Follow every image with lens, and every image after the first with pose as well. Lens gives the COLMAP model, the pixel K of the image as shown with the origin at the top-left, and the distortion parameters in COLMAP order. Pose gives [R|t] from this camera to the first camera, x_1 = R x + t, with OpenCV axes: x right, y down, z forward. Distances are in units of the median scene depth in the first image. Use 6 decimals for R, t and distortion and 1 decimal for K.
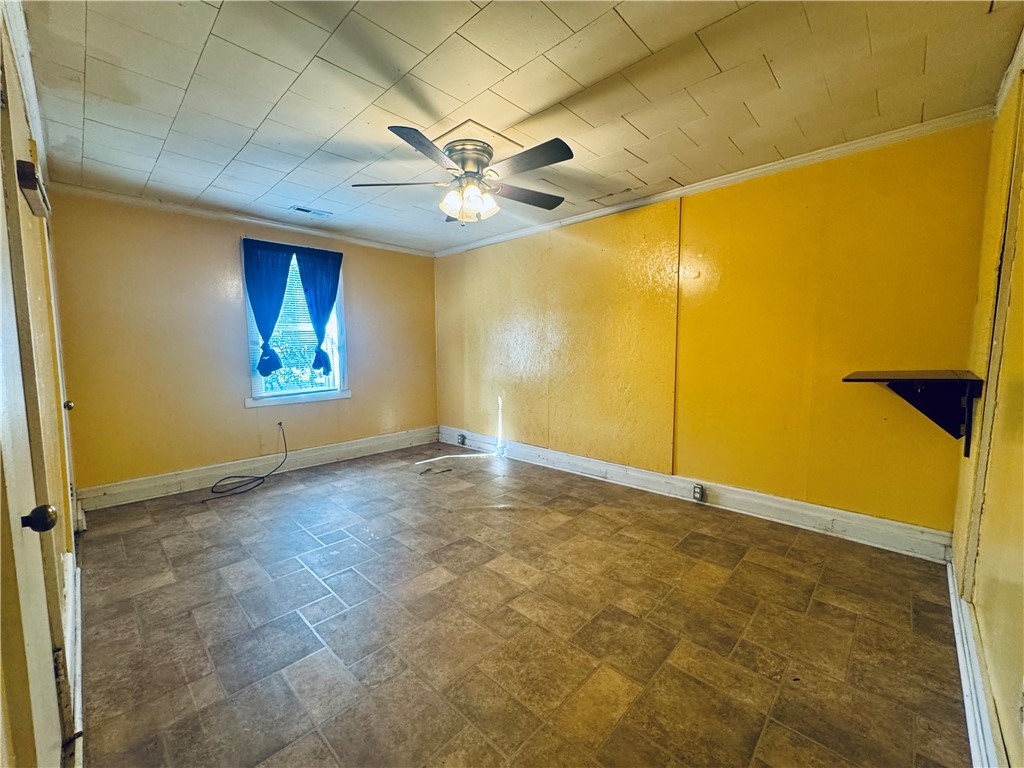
lens RADIAL K [[412.5, 0, 512.0], [0, 412.5, 384.0], [0, 0, 1]] dist [-0.003713, -0.000068]
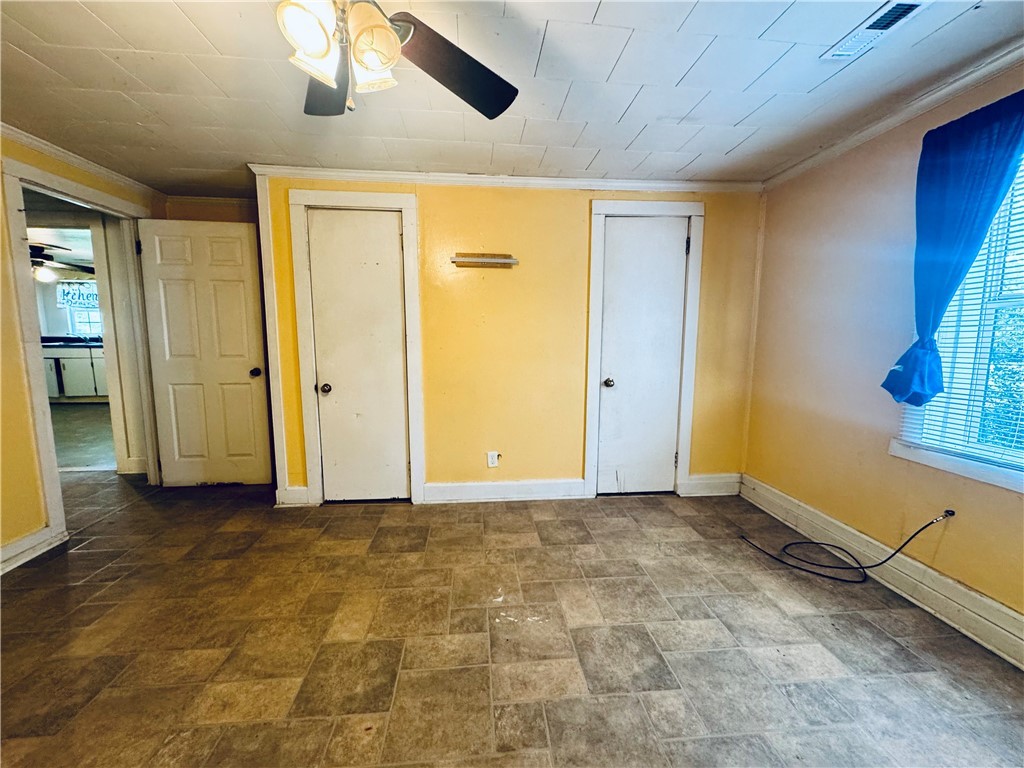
lens RADIAL K [[410.0, 0, 511.1], [0, 410.0, 384.1], [0, 0, 1]] dist [-0.005632, 0.000395]
pose [[-0.658071, 0.093733, -0.747099, 0.149538], [-0.067632, 0.980852, 0.182633, -0.158643], [0.749912, 0.170713, -0.639131, 1.486505]]
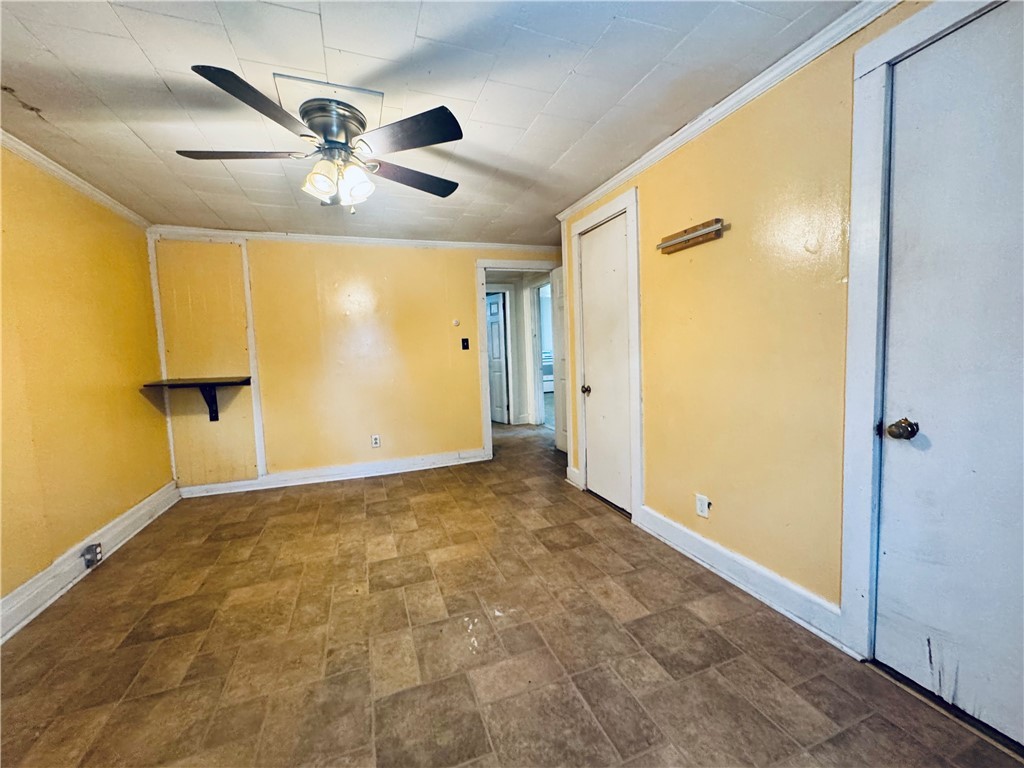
lens RADIAL K [[410.0, 0, 511.1], [0, 410.0, 384.1], [0, 0, 1]] dist [-0.005632, 0.000395]
pose [[-0.896756, 0.000972, 0.442524, -0.760439], [0.080308, 0.983750, 0.160579, -0.146917], [-0.435177, 0.179539, -0.882262, 1.624164]]
